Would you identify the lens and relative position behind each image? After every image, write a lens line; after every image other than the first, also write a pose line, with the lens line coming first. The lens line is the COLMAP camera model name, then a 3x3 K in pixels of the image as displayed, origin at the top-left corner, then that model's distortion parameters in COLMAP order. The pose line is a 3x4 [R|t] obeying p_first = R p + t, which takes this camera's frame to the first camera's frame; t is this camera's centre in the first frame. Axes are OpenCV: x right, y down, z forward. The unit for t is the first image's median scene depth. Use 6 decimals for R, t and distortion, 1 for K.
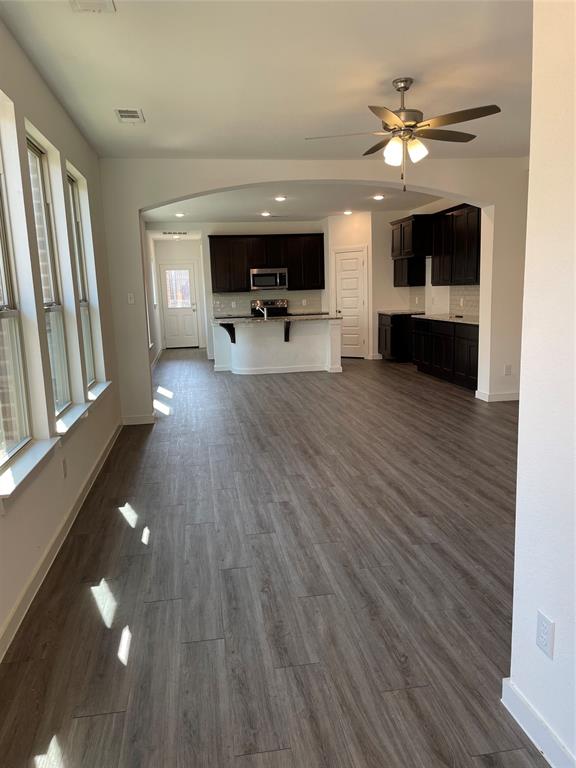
lens RADIAL K [[576.6, 0, 287.9], [0, 576.6, 387.6], [0, 0, 1]] dist [0.055591, -0.067923]
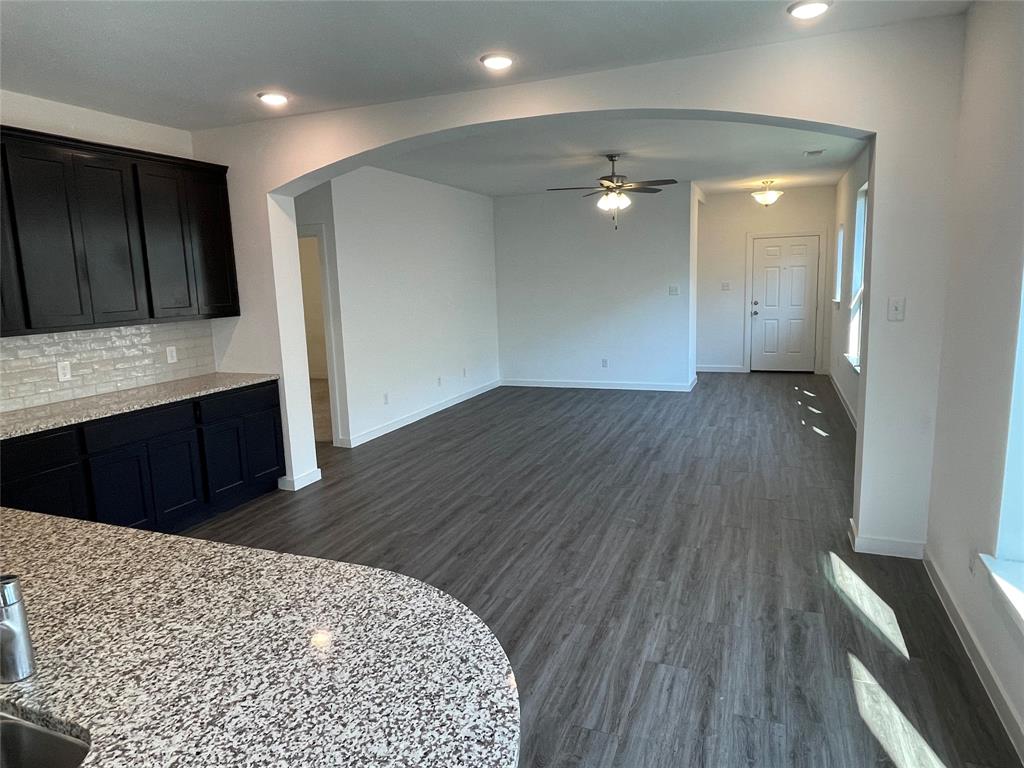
lens RADIAL K [[649.7, 0, 507.6], [0, 649.7, 379.7], [0, 0, 1]] dist [0.002029, -0.003029]
pose [[-0.852790, -0.020329, 0.521858, -0.155360], [0.148376, 0.948635, 0.279421, -0.169290], [-0.500733, 0.315718, -0.805970, 0.918444]]
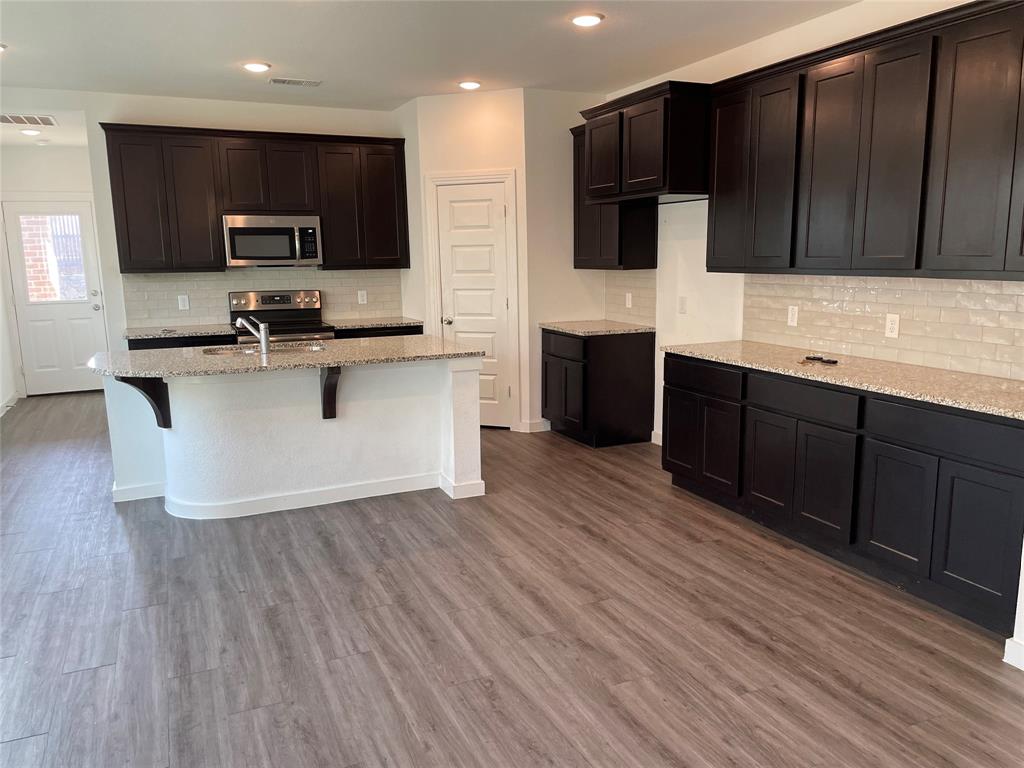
lens RADIAL K [[768.8, 0, 530.6], [0, 768.8, 391.8], [0, 0, 1]] dist [0.055591, -0.067923]
pose [[0.962307, -0.028034, 0.270515, -0.009342], [0.026817, 0.999607, 0.008193, -0.084889], [-0.270639, -0.000630, 0.962681, 0.441795]]
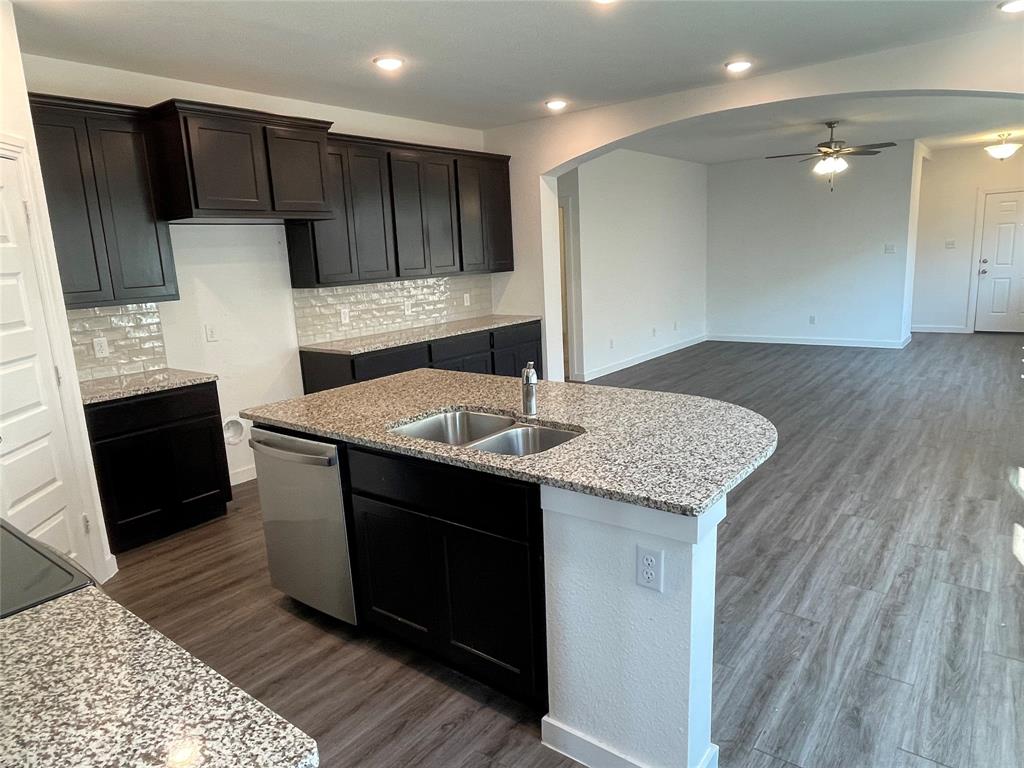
lens RADIAL K [[649.7, 0, 510.1], [0, 649.7, 380.7], [0, 0, 1]] dist [0.002029, -0.003029]
pose [[-0.674842, -0.077501, 0.733881, -0.199229], [0.194643, 0.940562, 0.278312, -0.183760], [-0.711830, 0.330662, -0.619645, 1.033707]]
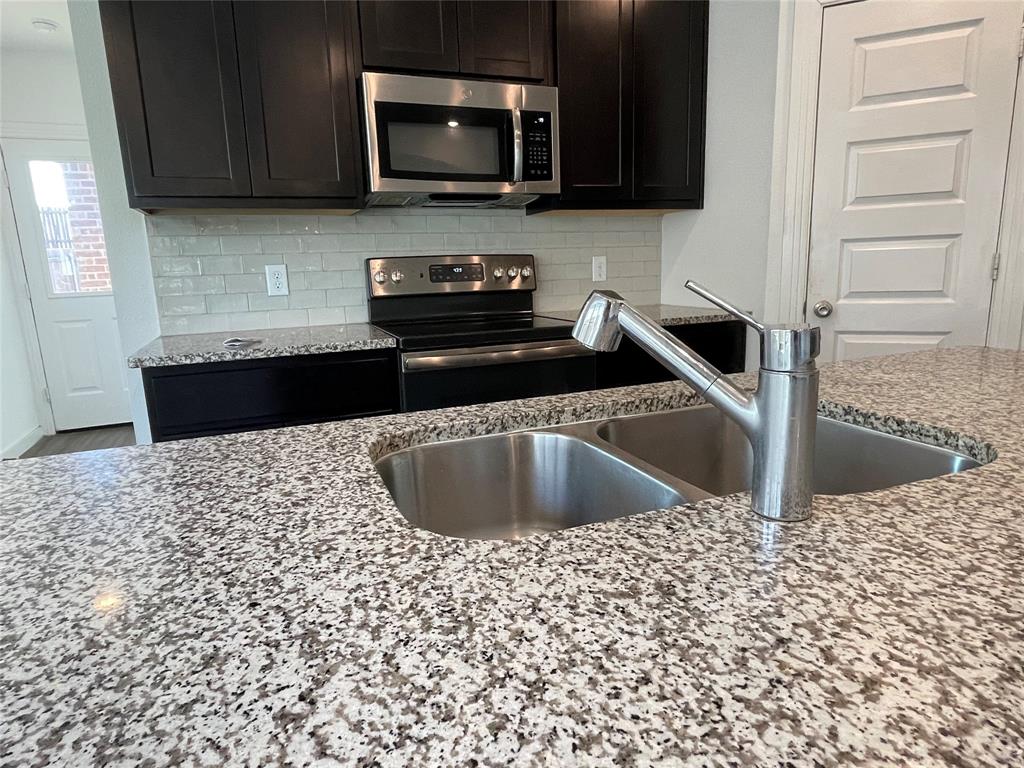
lens RADIAL K [[601.9, 0, 509.6], [0, 601.9, 382.0], [0, 0, 1]] dist [-0.002952, -0.002376]
pose [[0.974478, -0.042058, 0.220508, -0.068439], [0.037116, 0.998959, 0.026511, -0.120040], [-0.221394, -0.017650, 0.975025, 0.842496]]
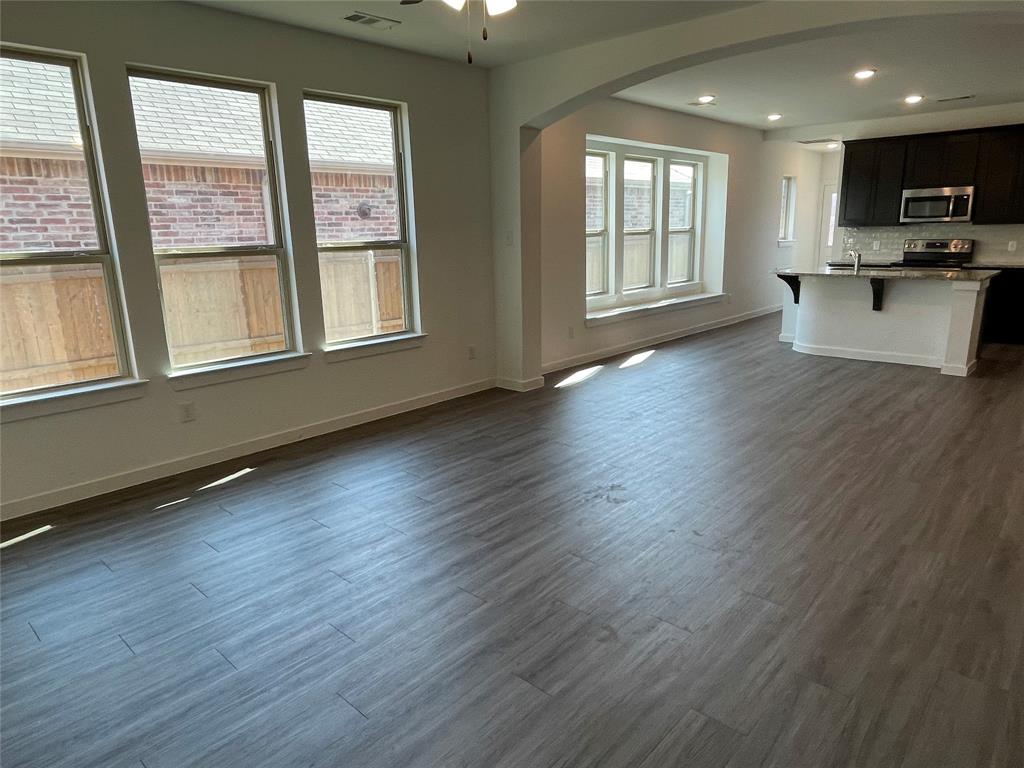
lens RADIAL K [[649.7, 0, 513.7], [0, 649.7, 385.4], [0, 0, 1]] dist [0.002029, -0.003029]
pose [[0.618948, 0.202086, -0.758990, 0.263294], [-0.131538, 0.979356, 0.153491, -0.050212], [0.774339, 0.004833, 0.632752, 0.227889]]
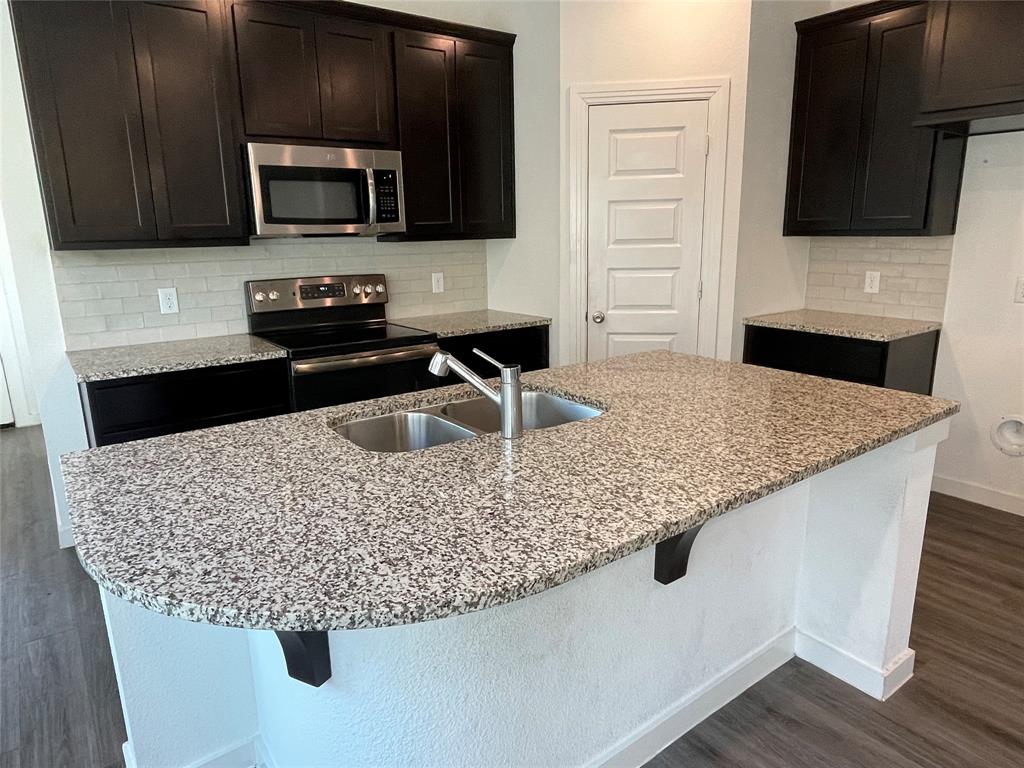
lens RADIAL K [[649.7, 0, 509.3], [0, 649.7, 379.3], [0, 0, 1]] dist [0.002029, -0.003029]
pose [[0.886784, -0.085709, 0.454168, -0.100894], [0.064352, 0.995980, 0.062307, -0.128604], [-0.457683, -0.026027, 0.888735, 0.757267]]
